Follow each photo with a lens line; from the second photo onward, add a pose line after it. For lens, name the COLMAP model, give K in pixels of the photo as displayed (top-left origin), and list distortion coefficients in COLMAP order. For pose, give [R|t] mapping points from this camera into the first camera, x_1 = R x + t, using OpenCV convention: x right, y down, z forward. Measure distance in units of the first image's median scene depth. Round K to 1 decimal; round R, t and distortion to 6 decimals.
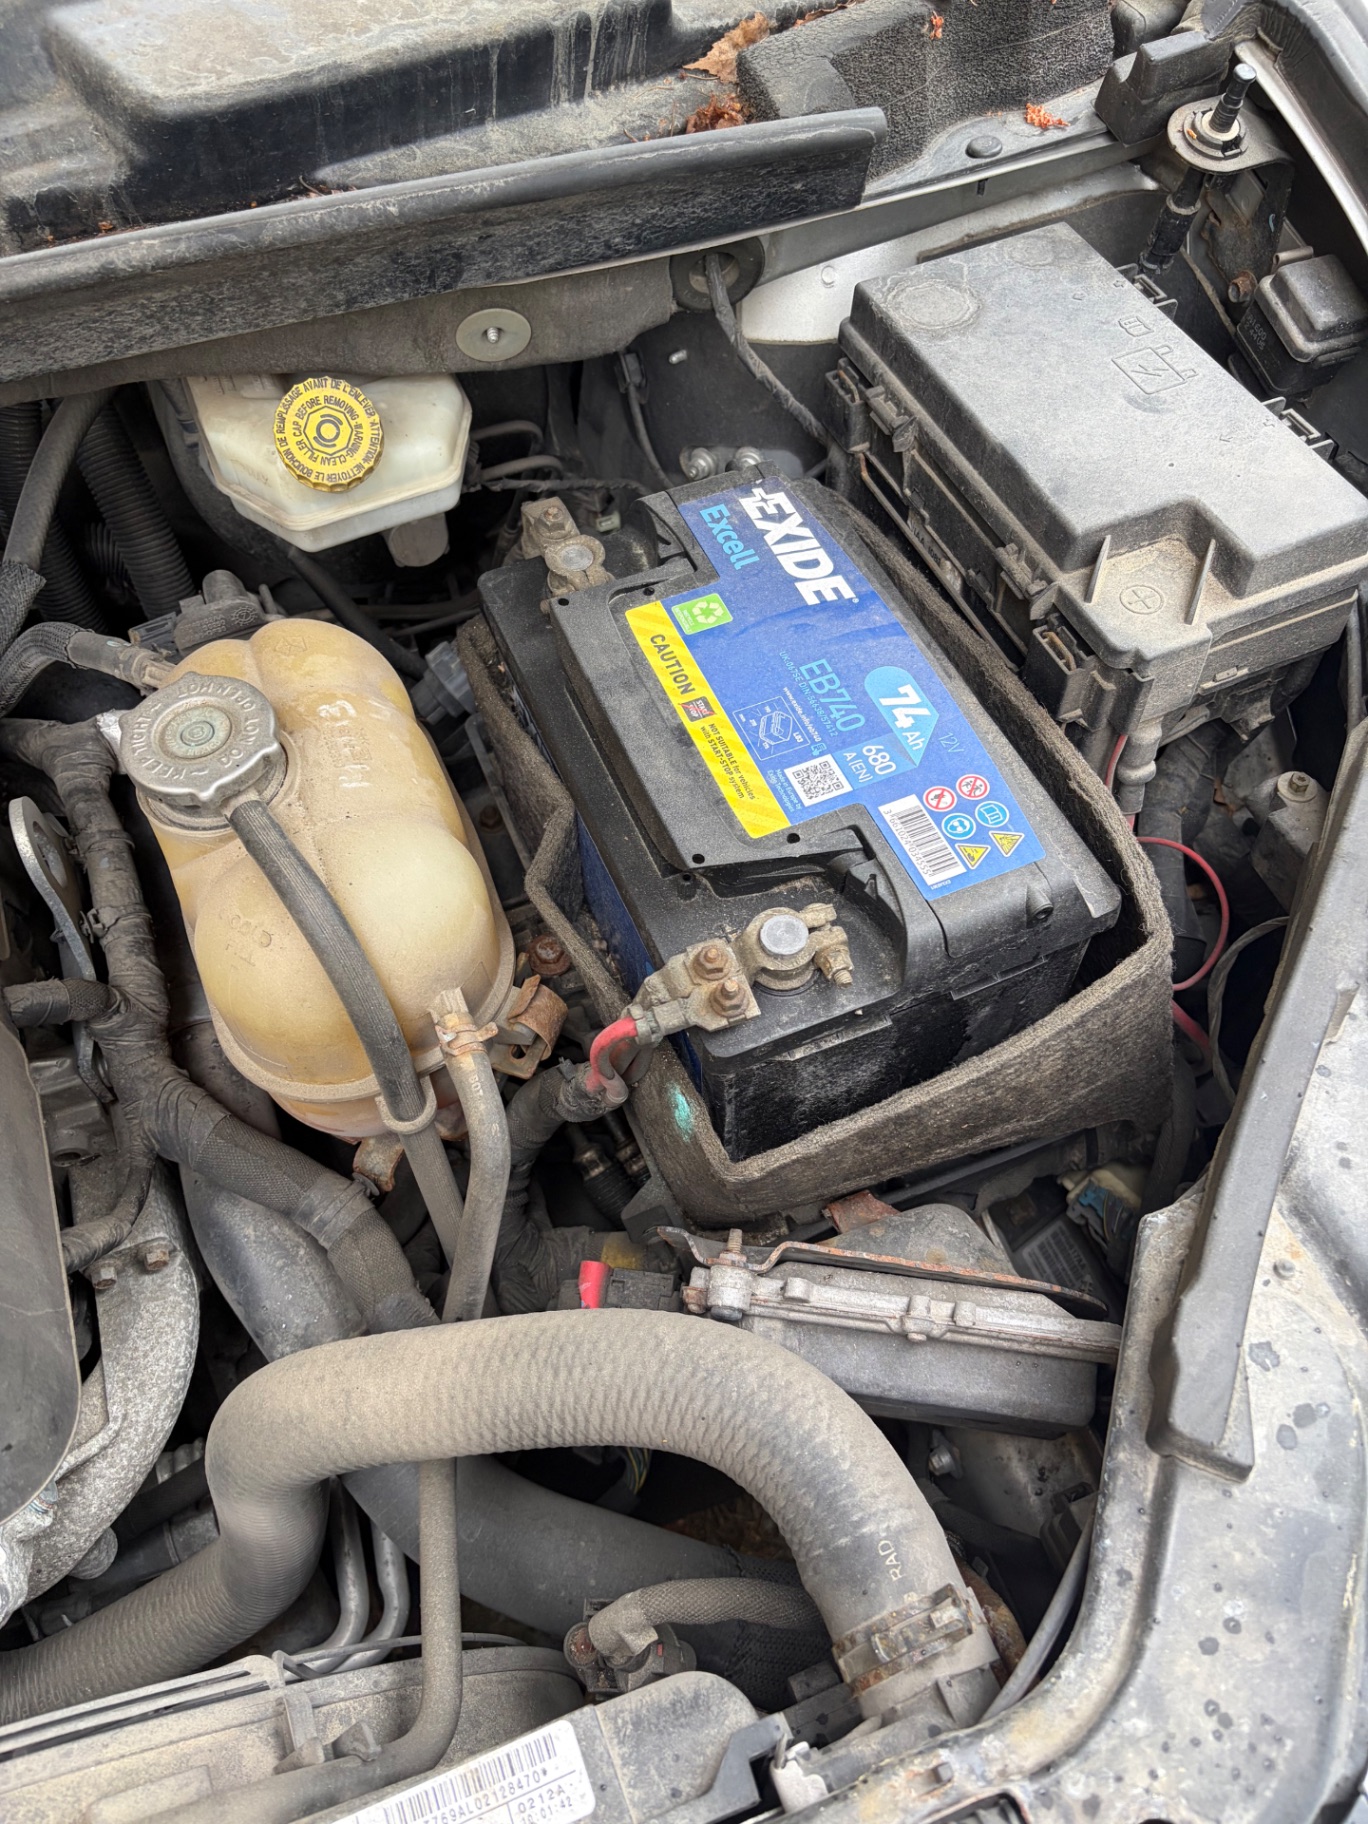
lens RADIAL K [[1394.3, 0, 684.0], [0, 1394.3, 912.0], [0, 0, 1]] dist [0.094215, -0.135534]
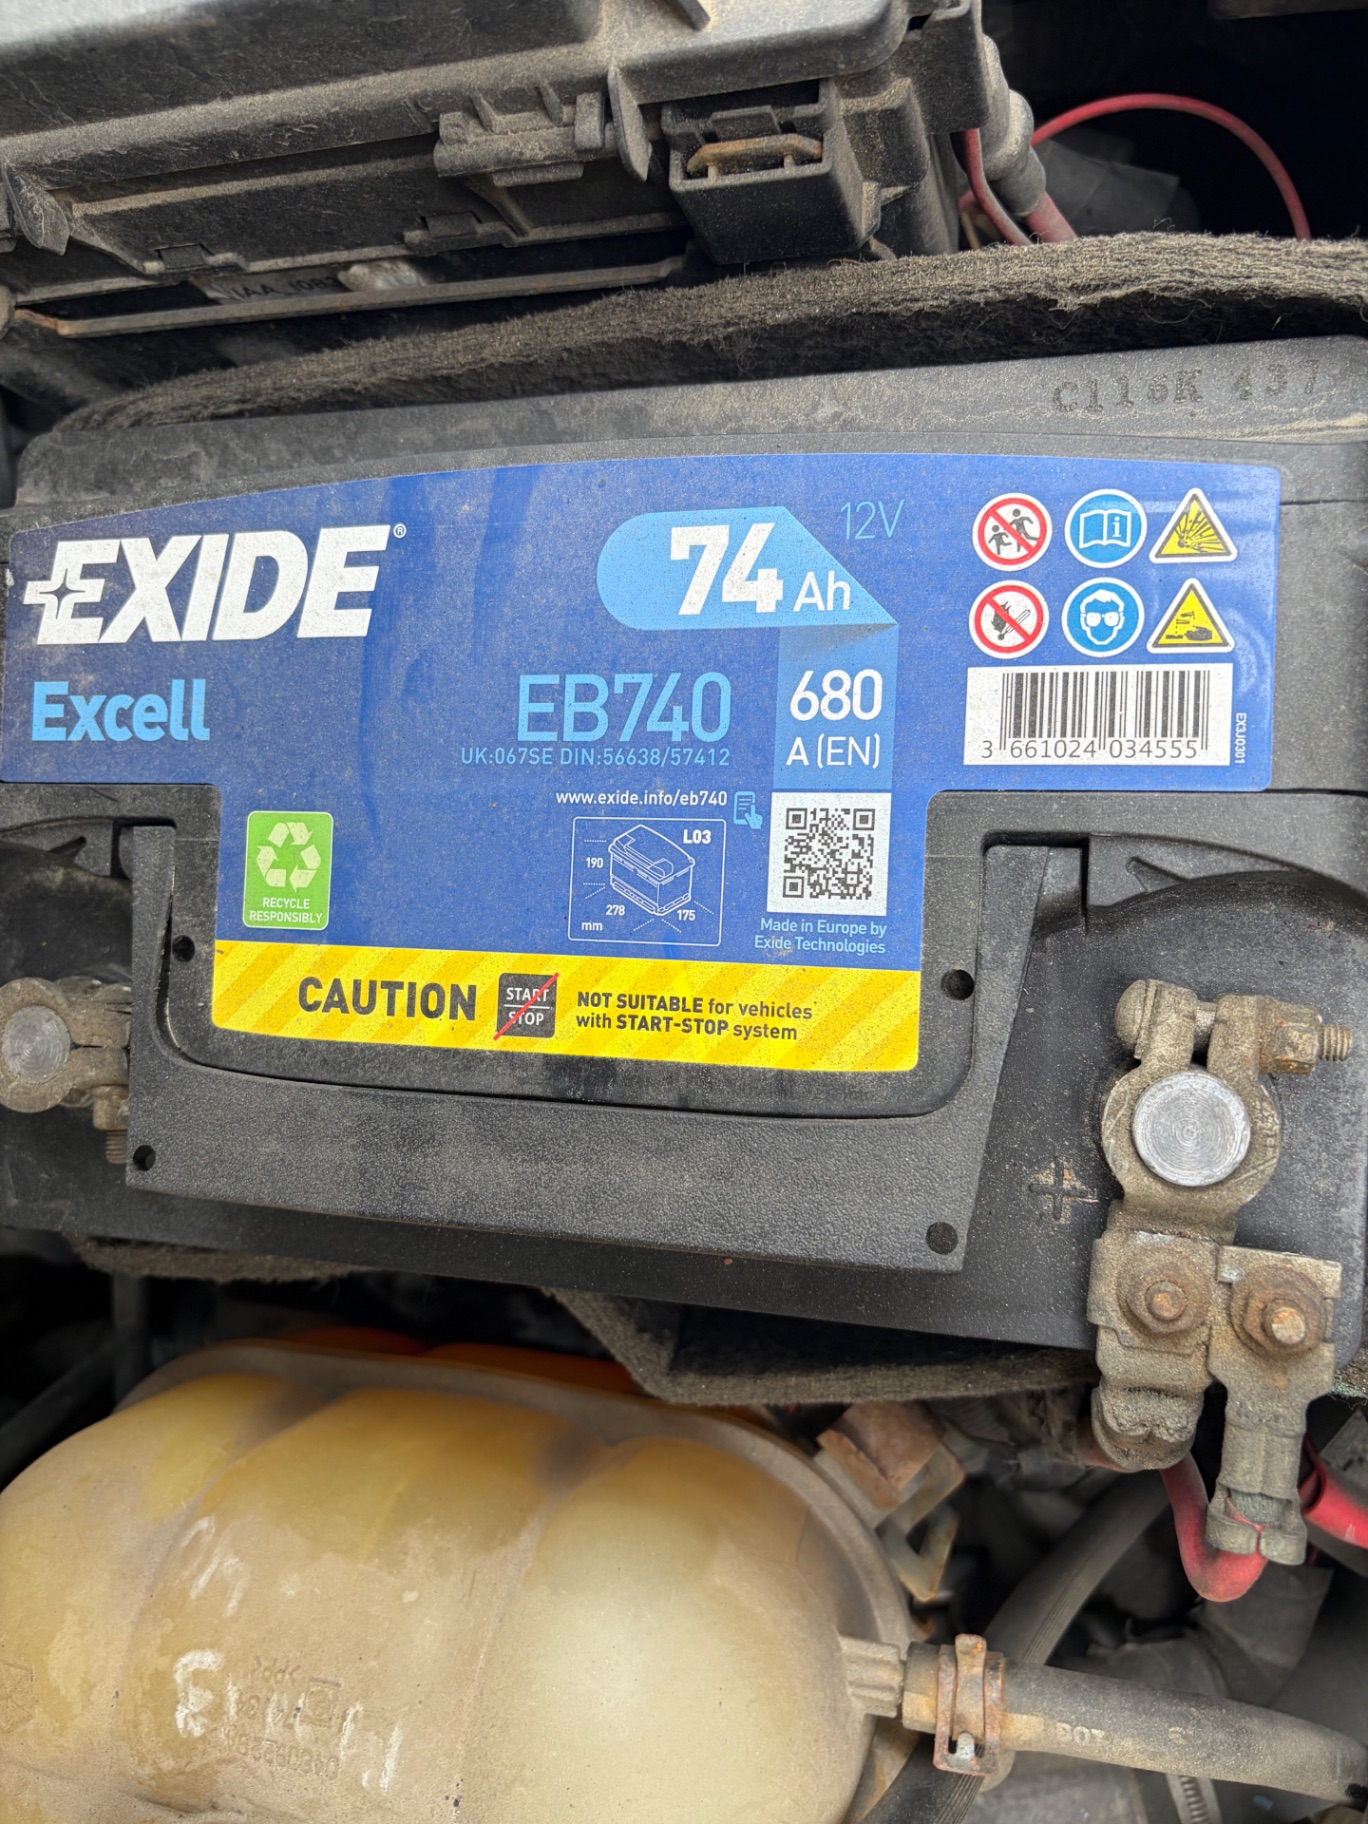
lens RADIAL K [[1391.9, 0, 684.0], [0, 1391.9, 912.0], [0, 0, 1]] dist [0.000460, -0.008490]
pose [[0.419384, -0.905438, -0.065574, 0.085539], [0.868715, 0.379306, 0.318530, -0.251445], [-0.263537, -0.190552, 0.945642, 0.582689]]
